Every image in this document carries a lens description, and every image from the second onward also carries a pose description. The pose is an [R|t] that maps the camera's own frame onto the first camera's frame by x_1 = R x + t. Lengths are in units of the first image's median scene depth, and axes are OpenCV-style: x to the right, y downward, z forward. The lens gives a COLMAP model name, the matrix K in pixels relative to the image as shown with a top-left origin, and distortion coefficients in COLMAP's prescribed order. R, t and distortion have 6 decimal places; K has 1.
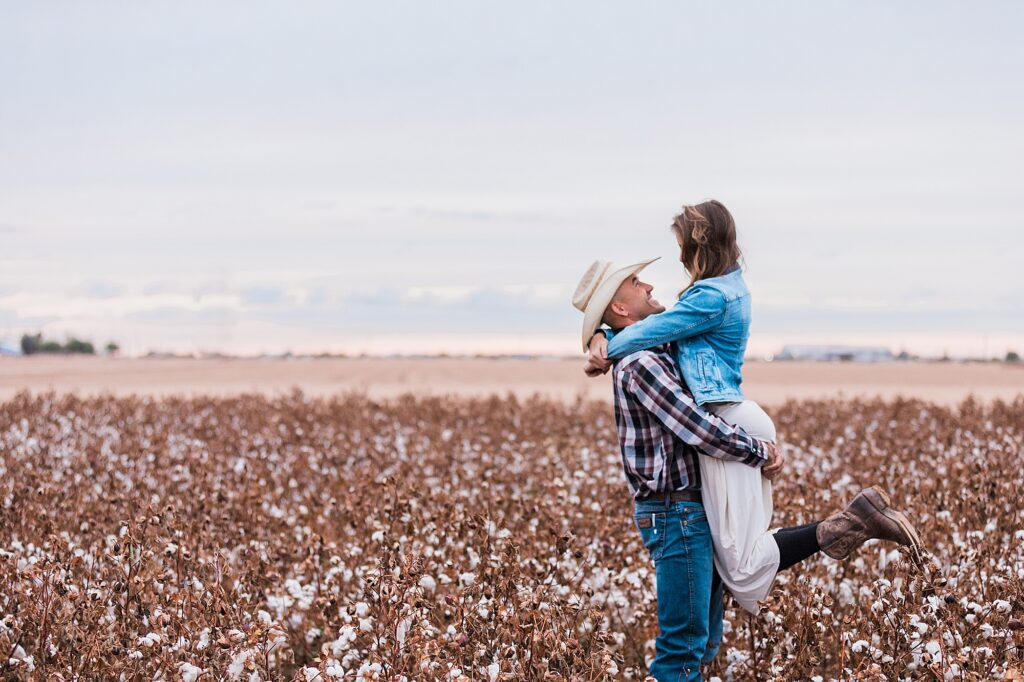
lens RADIAL K [[2194.8, 0, 512.0], [0, 2194.8, 341.0], [0, 0, 1]] dist [-0.047309, 0.128471]
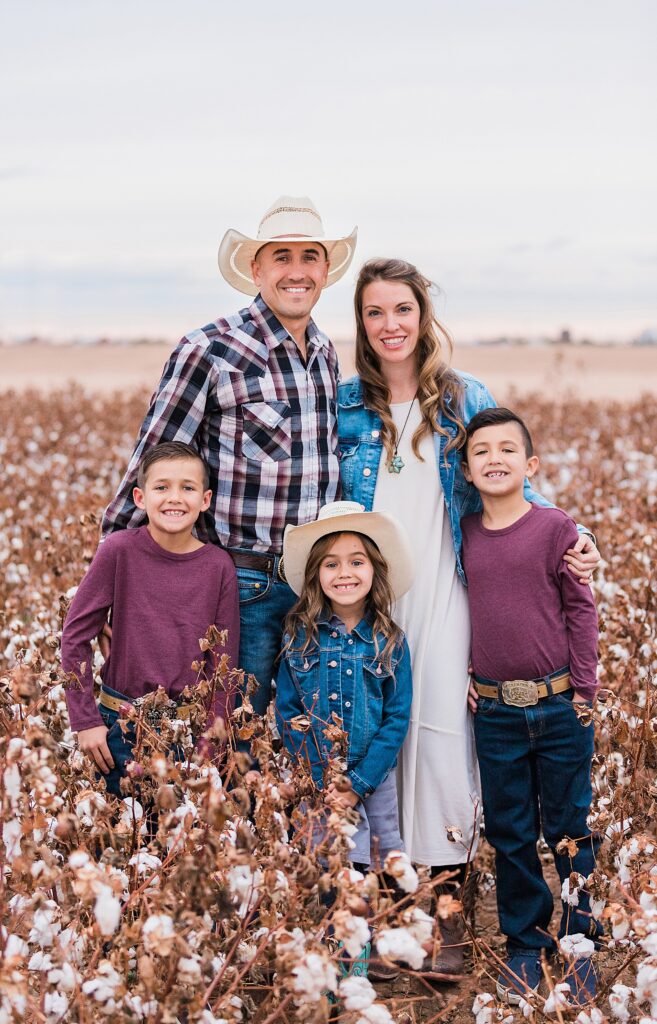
lens RADIAL K [[2271.2, 0, 328.5], [0, 2271.2, 512.0], [0, 0, 1]] dist [-0.044382, -0.856568]
pose [[0.999868, -0.001403, -0.016201, 0.023638], [0.002732, 0.996603, 0.082307, -0.000982], [0.016030, -0.082340, 0.996475, 0.148158]]
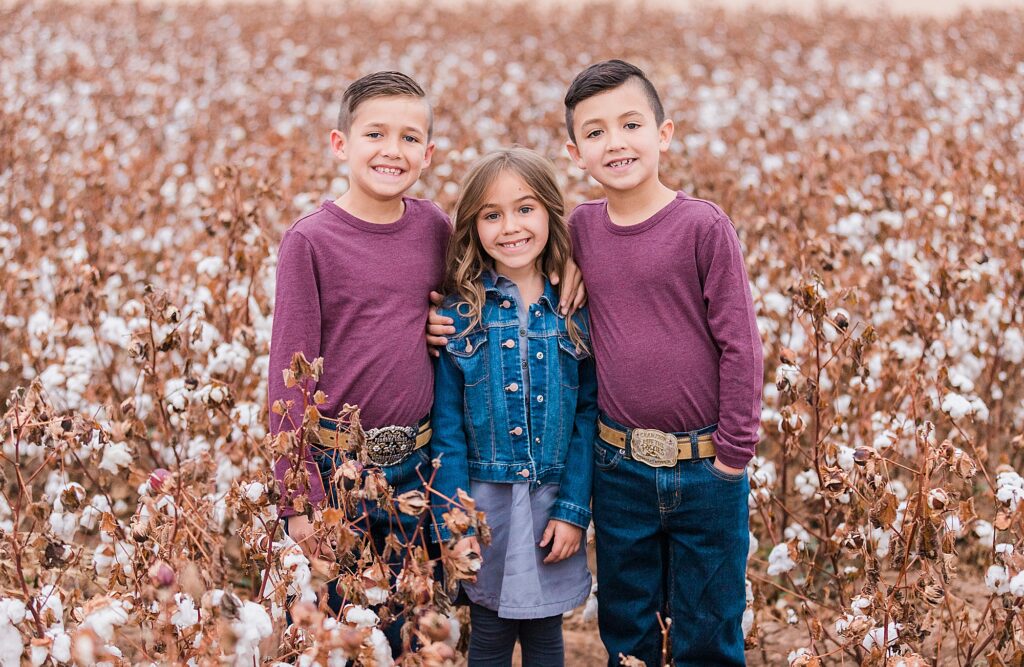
lens RADIAL K [[2207.3, 0, 512.0], [0, 2207.3, 333.5], [0, 0, 1]] dist [-0.411658, 5.002346]
pose [[0.996634, 0.011983, -0.081101, 0.042824], [0.002676, 0.983977, 0.178277, 0.001153], [0.081938, -0.177894, 0.980632, 0.269948]]
